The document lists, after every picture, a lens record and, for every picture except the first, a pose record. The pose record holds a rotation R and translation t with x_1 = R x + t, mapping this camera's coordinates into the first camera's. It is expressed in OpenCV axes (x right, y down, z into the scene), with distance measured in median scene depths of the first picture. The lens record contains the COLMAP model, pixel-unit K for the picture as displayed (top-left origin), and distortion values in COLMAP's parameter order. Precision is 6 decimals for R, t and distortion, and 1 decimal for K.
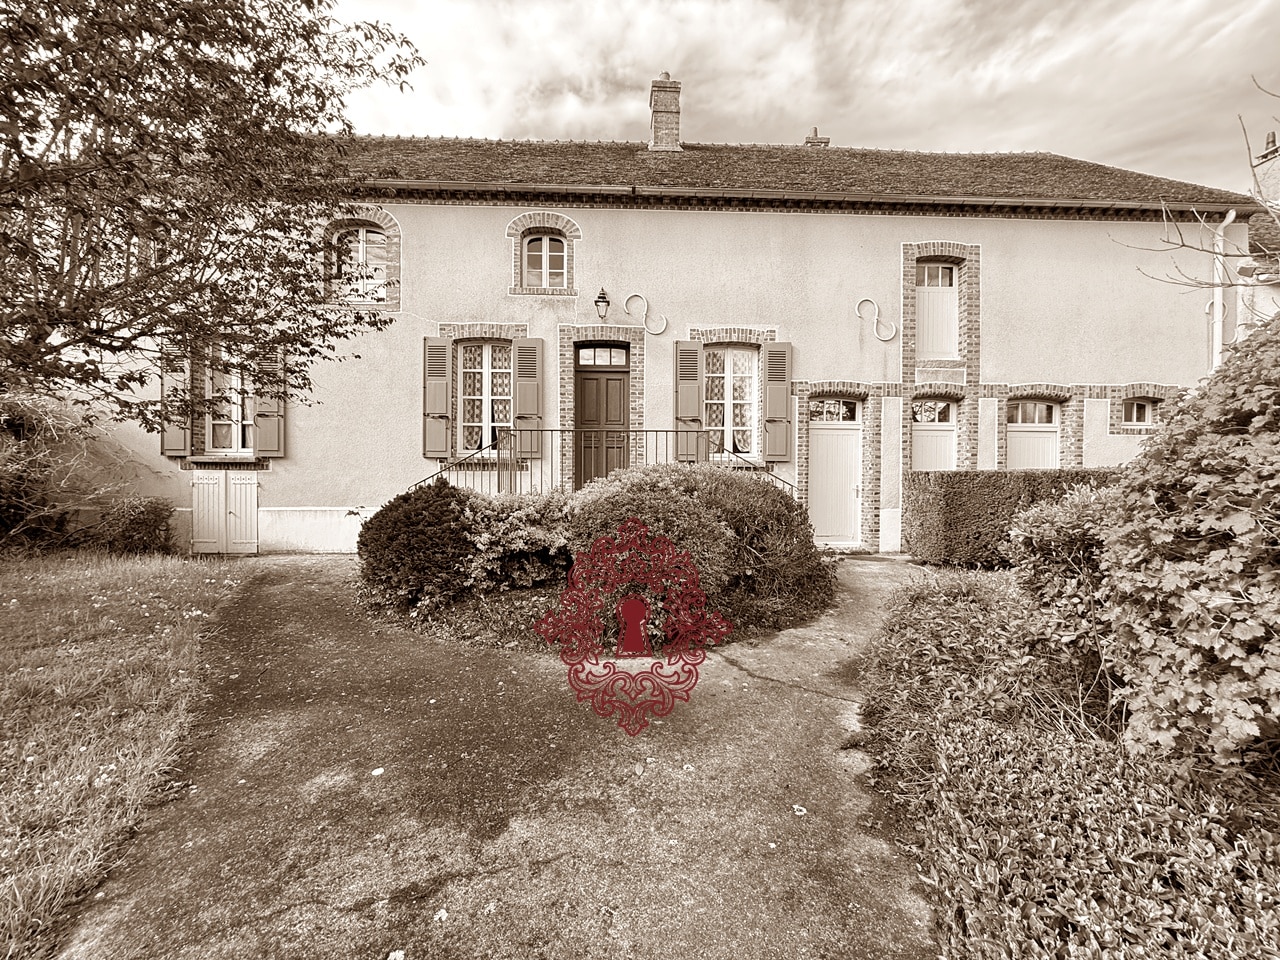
lens RADIAL K [[511.1, 0, 640.2], [0, 511.1, 480.4], [0, 0, 1]] dist [-0.002052, 0.000055]
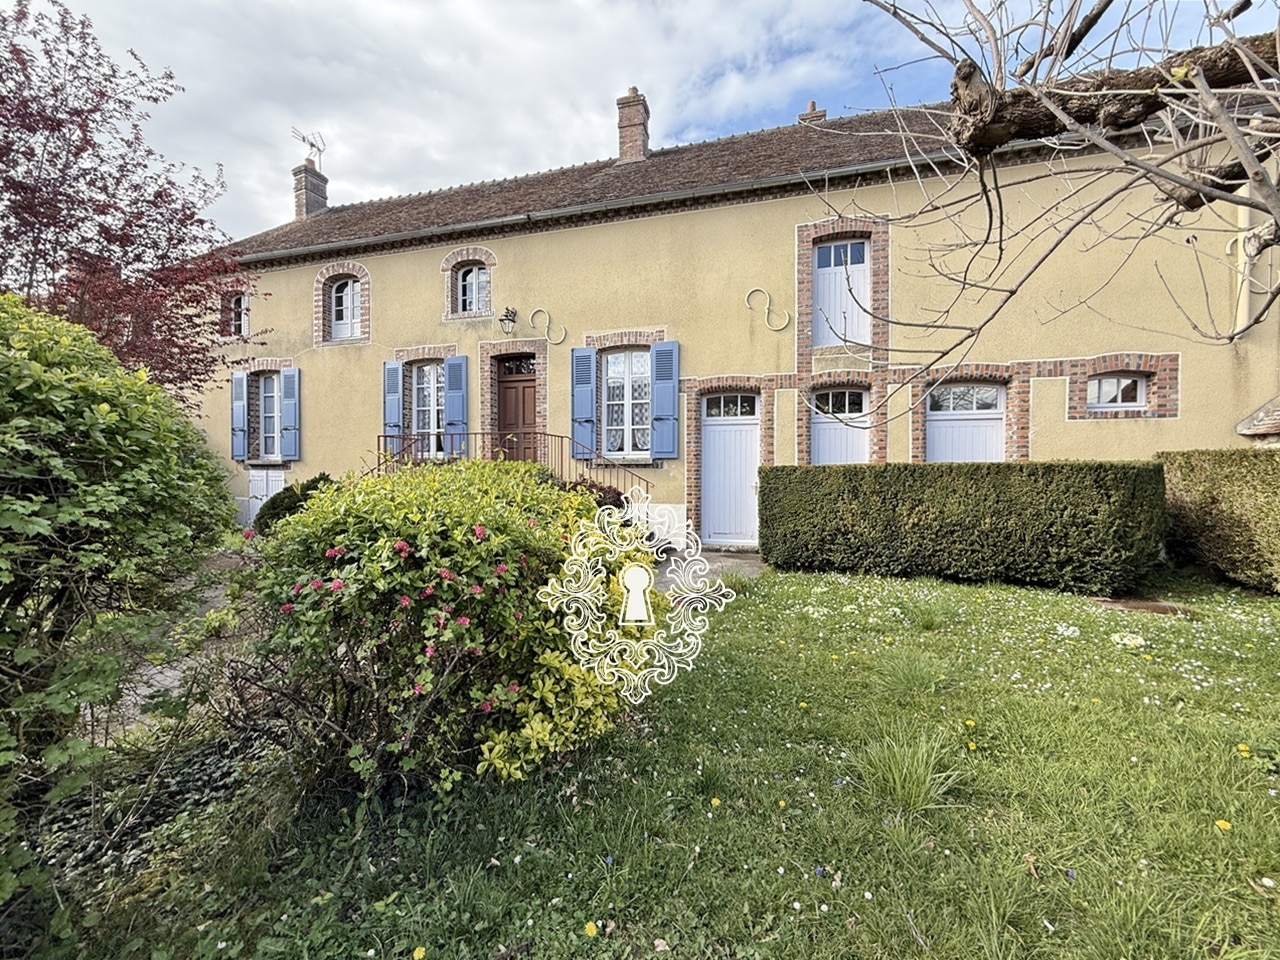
lens RADIAL K [[511.1, 0, 642.7], [0, 511.1, 479.8], [0, 0, 1]] dist [-0.002052, 0.000055]
pose [[0.951025, -0.000104, -0.309114, 0.537915], [0.001058, 0.999995, 0.002918, 0.002912], [0.309112, -0.003102, 0.951020, 0.011754]]
